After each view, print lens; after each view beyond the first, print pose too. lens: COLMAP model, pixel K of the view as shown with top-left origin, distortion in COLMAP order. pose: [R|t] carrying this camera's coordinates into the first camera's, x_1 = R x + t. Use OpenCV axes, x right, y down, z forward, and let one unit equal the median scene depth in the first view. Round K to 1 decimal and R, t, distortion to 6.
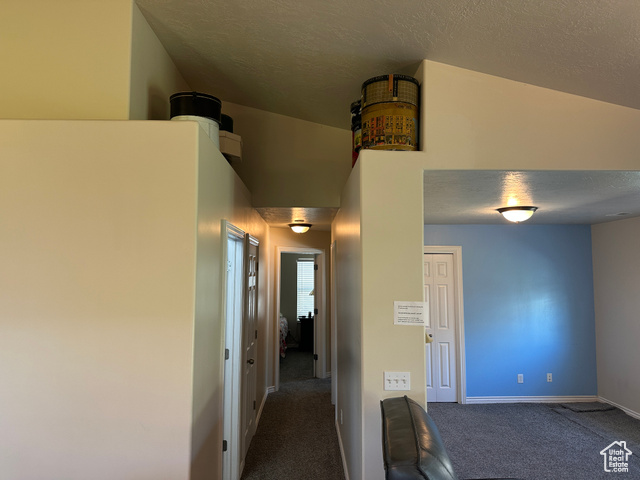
lens RADIAL K [[448.9, 0, 324.5], [0, 448.9, 238.7], [0, 0, 1]] dist [0.078335, -0.101613]
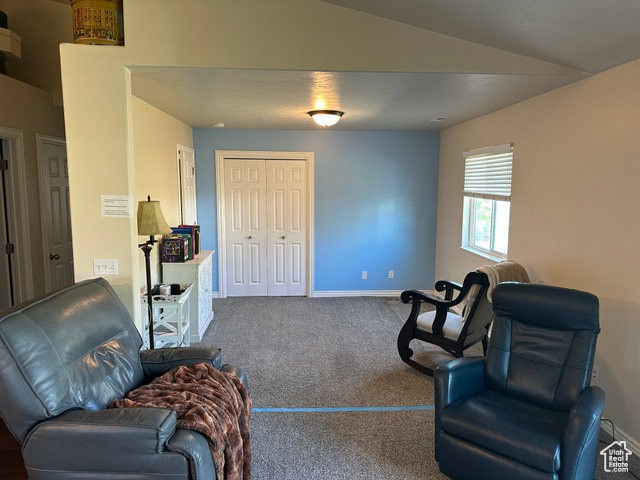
lens RADIAL K [[448.9, 0, 324.3], [0, 448.9, 238.3], [0, 0, 1]] dist [0.078335, -0.101613]
pose [[0.999535, 0.001574, 0.030453, 0.394037], [-0.007379, 0.981473, 0.191457, 0.017600], [-0.029587, -0.191592, 0.981029, -0.054705]]
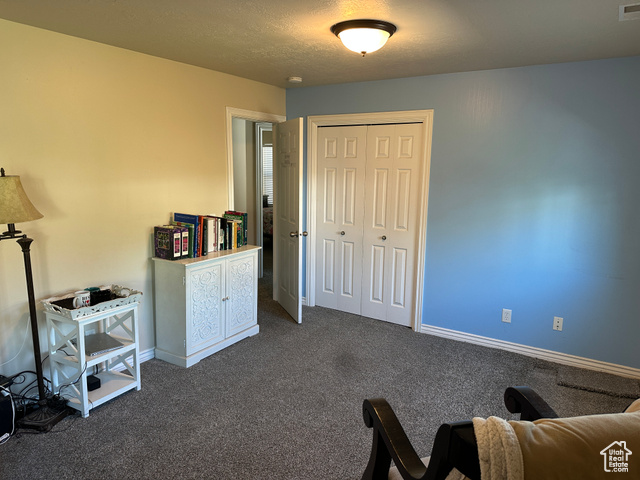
lens RADIAL K [[448.9, 0, 319.4], [0, 448.9, 237.0], [0, 0, 1]] dist [0.078335, -0.101613]
pose [[0.824770, 0.104406, -0.555746, 0.733280], [0.025281, 0.975016, 0.220691, 0.063319], [0.564903, -0.196069, 0.801525, 0.461308]]
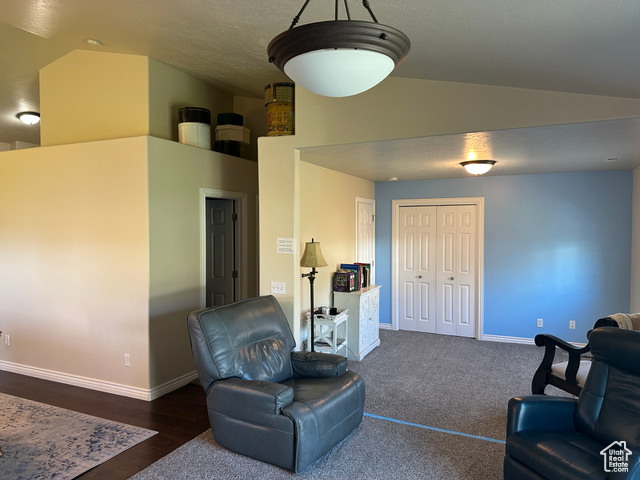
lens RADIAL K [[448.9, 0, 320.2], [0, 448.9, 241.6], [0, 0, 1]] dist [0.078335, -0.101613]
pose [[0.892264, 0.013320, -0.451318, 0.589309], [0.034068, 0.994729, 0.096711, 0.006129], [0.450227, -0.101667, 0.887107, -0.172236]]
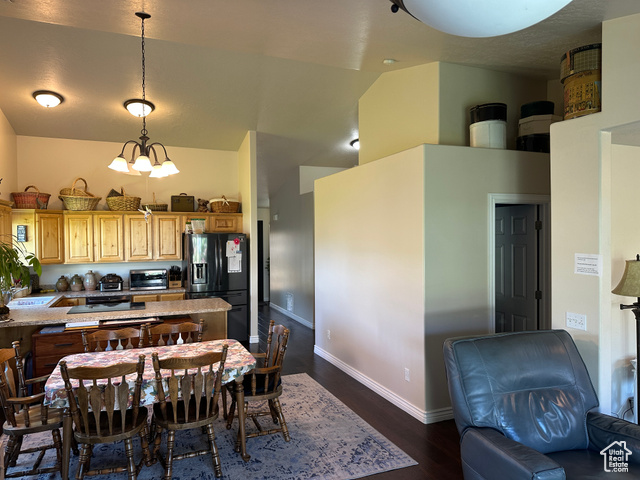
lens RADIAL K [[448.9, 0, 320.0], [0, 448.9, 241.4], [0, 0, 1]] dist [0.078335, -0.101613]
pose [[0.359858, 0.005986, -0.932988, 0.604396], [0.075887, 0.996478, 0.035663, 0.011560], [0.929916, -0.083635, 0.358136, -0.005841]]
